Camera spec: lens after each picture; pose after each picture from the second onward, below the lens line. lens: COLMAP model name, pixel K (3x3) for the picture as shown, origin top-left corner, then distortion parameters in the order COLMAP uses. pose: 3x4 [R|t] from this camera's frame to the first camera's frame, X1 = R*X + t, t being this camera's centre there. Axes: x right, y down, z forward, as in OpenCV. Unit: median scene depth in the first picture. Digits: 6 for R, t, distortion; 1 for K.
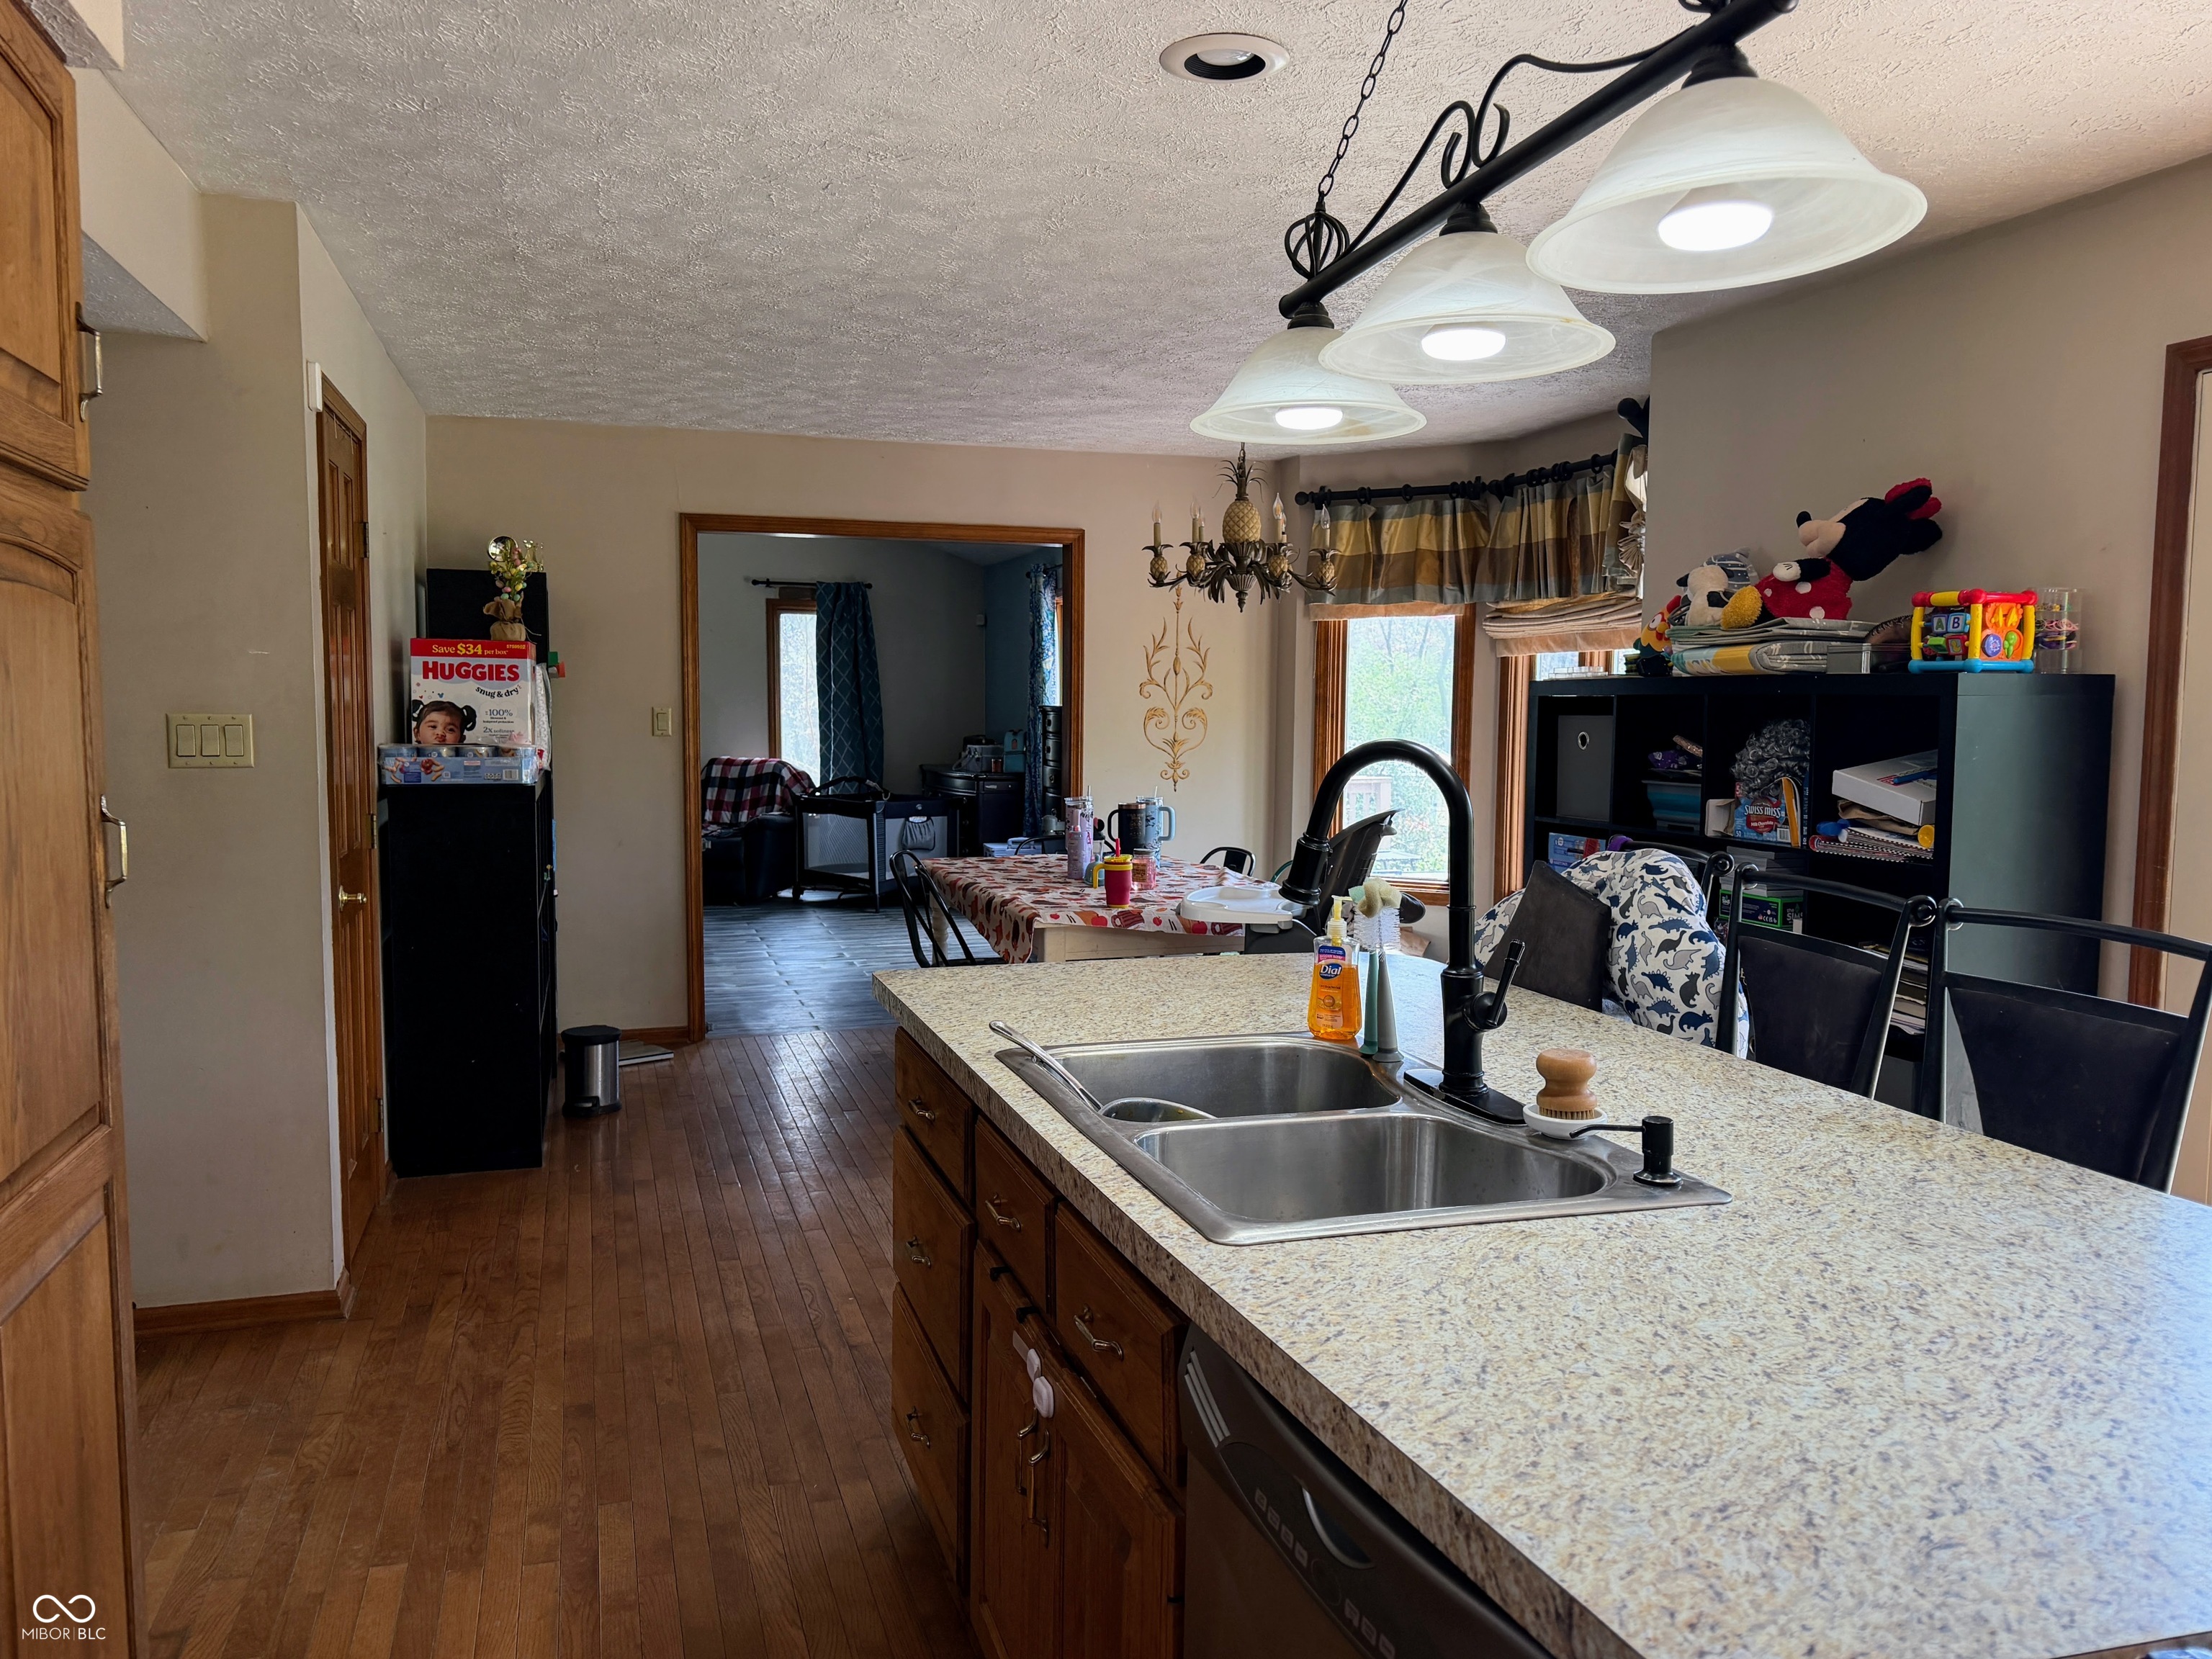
lens RADIAL K [[1572.5, 0, 1106.0], [0, 1572.5, 829.5], [0, 0, 1]] dist [0.154181, -0.294575]
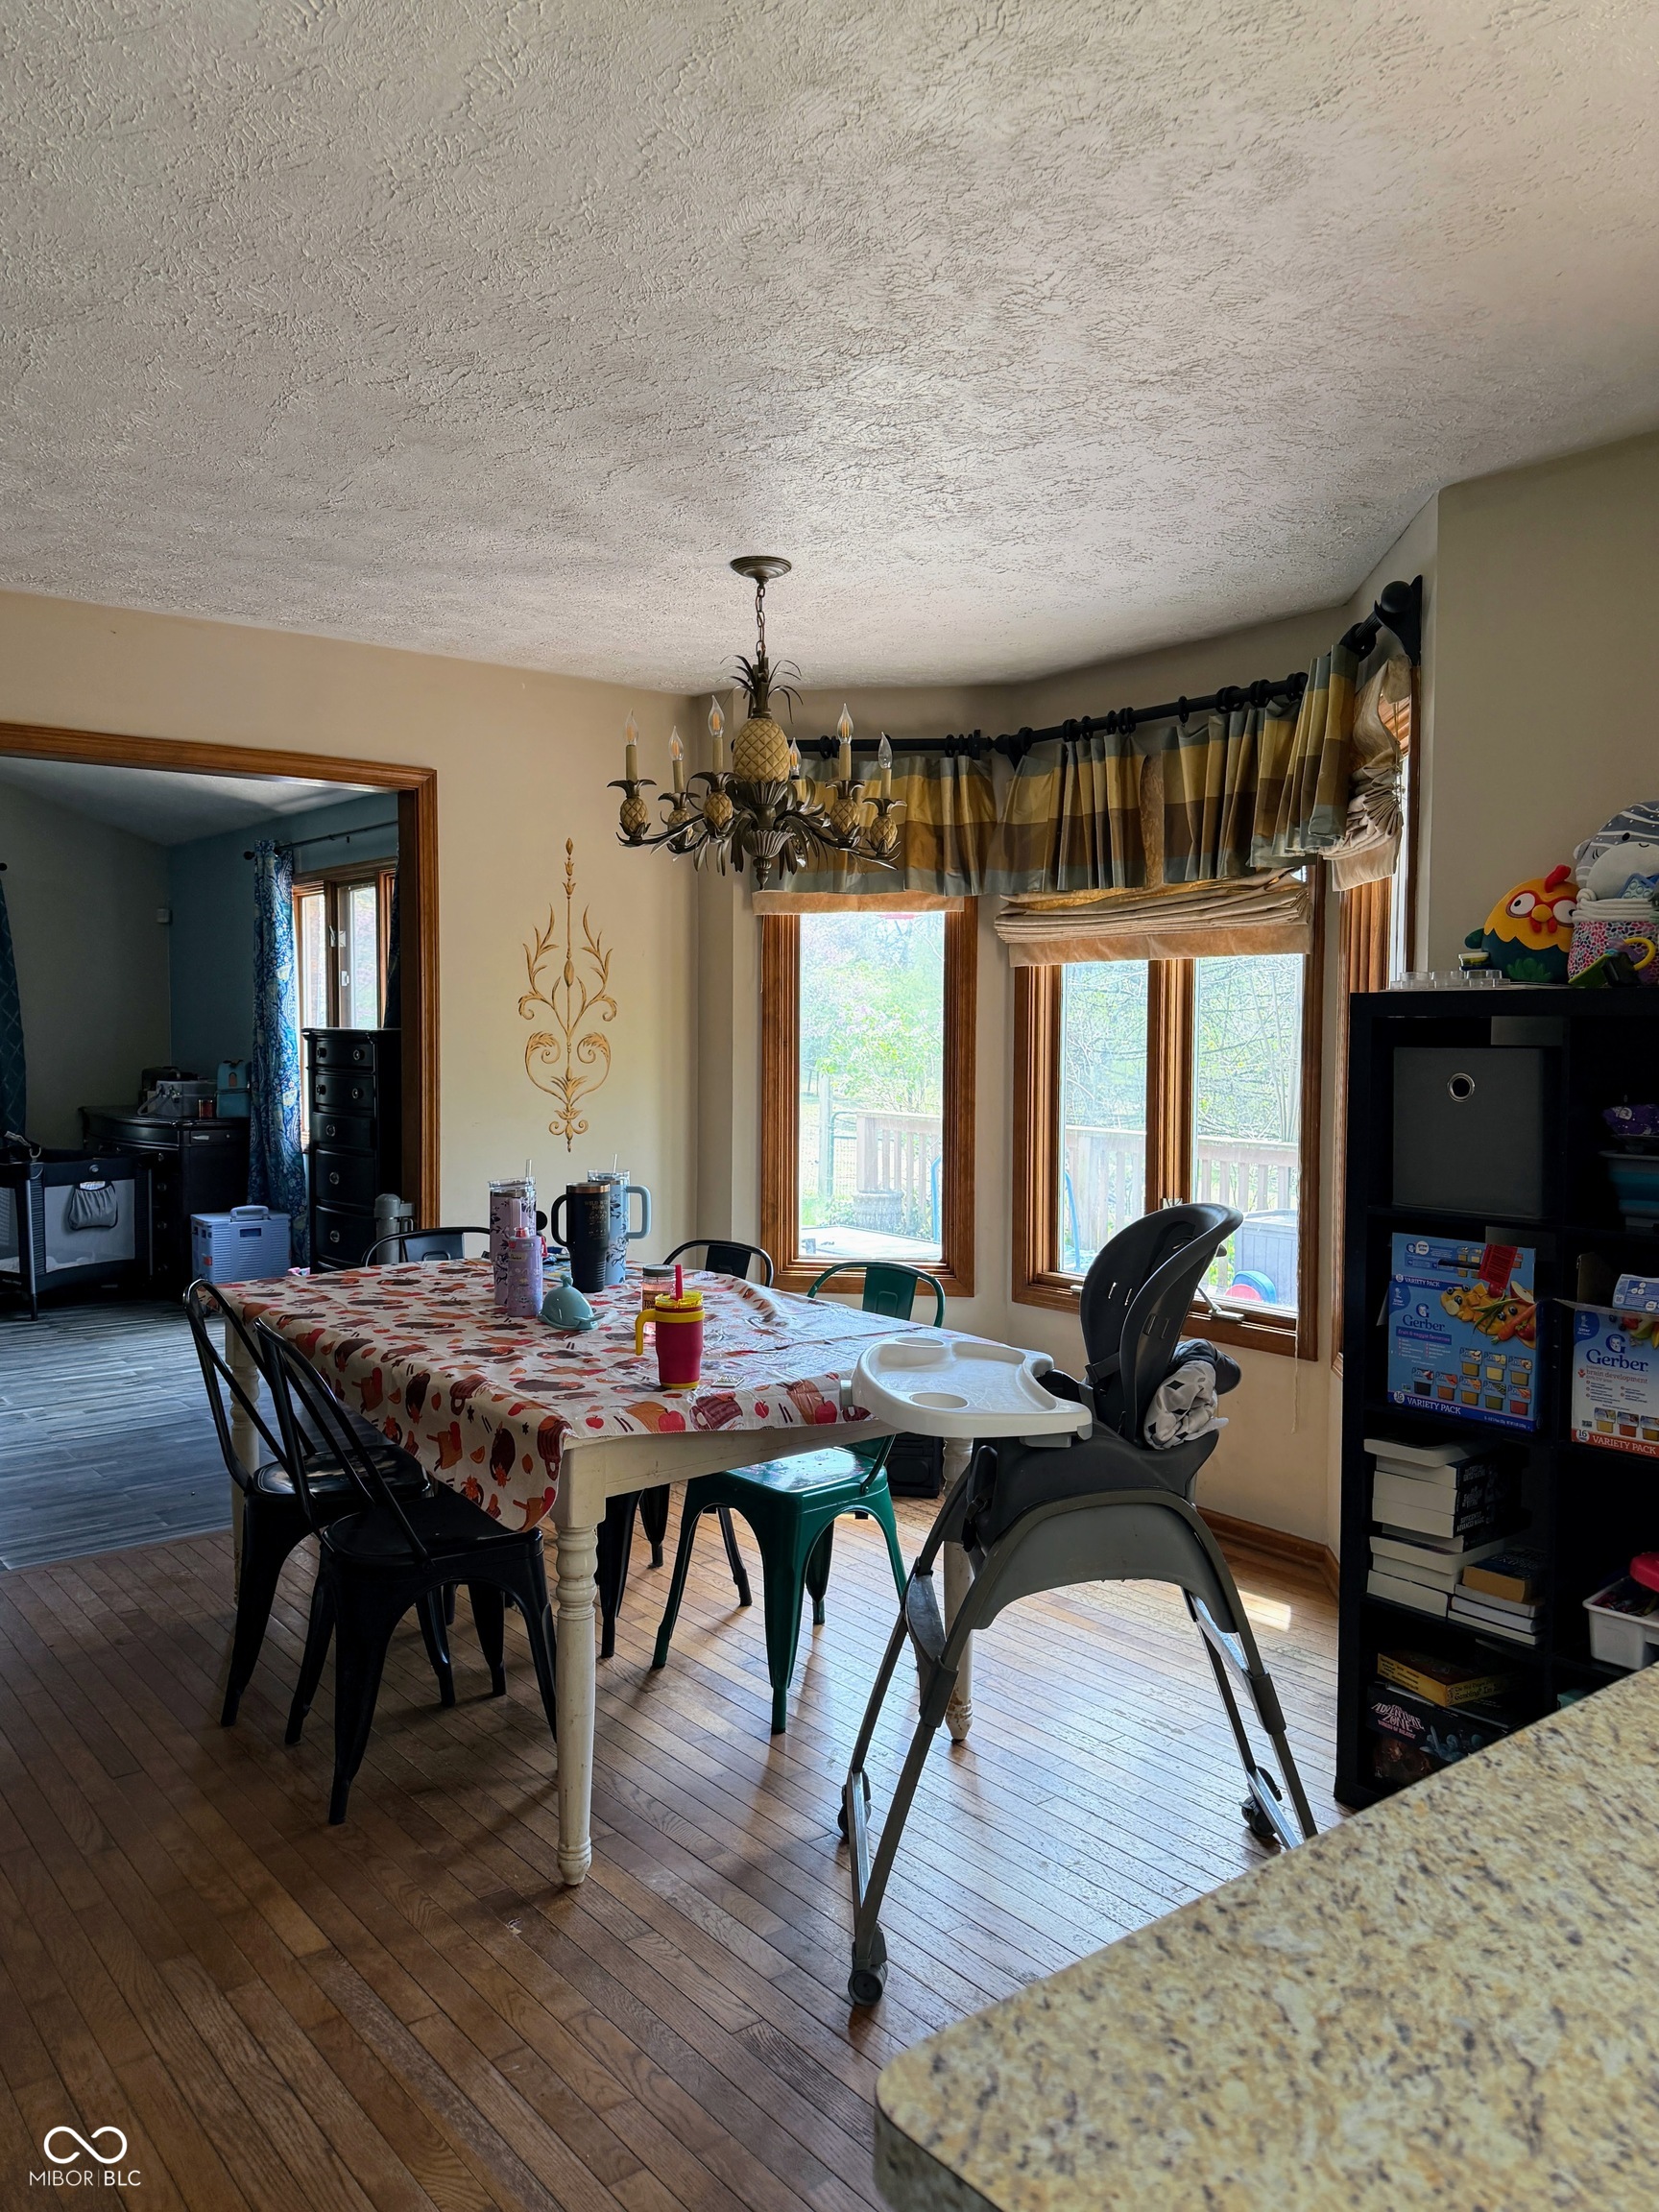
lens RADIAL K [[1572.5, 0, 829.5], [0, 1572.5, 1106.0], [0, 0, 1]] dist [0.154181, -0.294575]
pose [[0.935672, -0.019750, 0.352319, -0.103804], [0.029696, 0.999298, -0.022847, -0.027225], [-0.351620, 0.031839, 0.935601, 0.325240]]
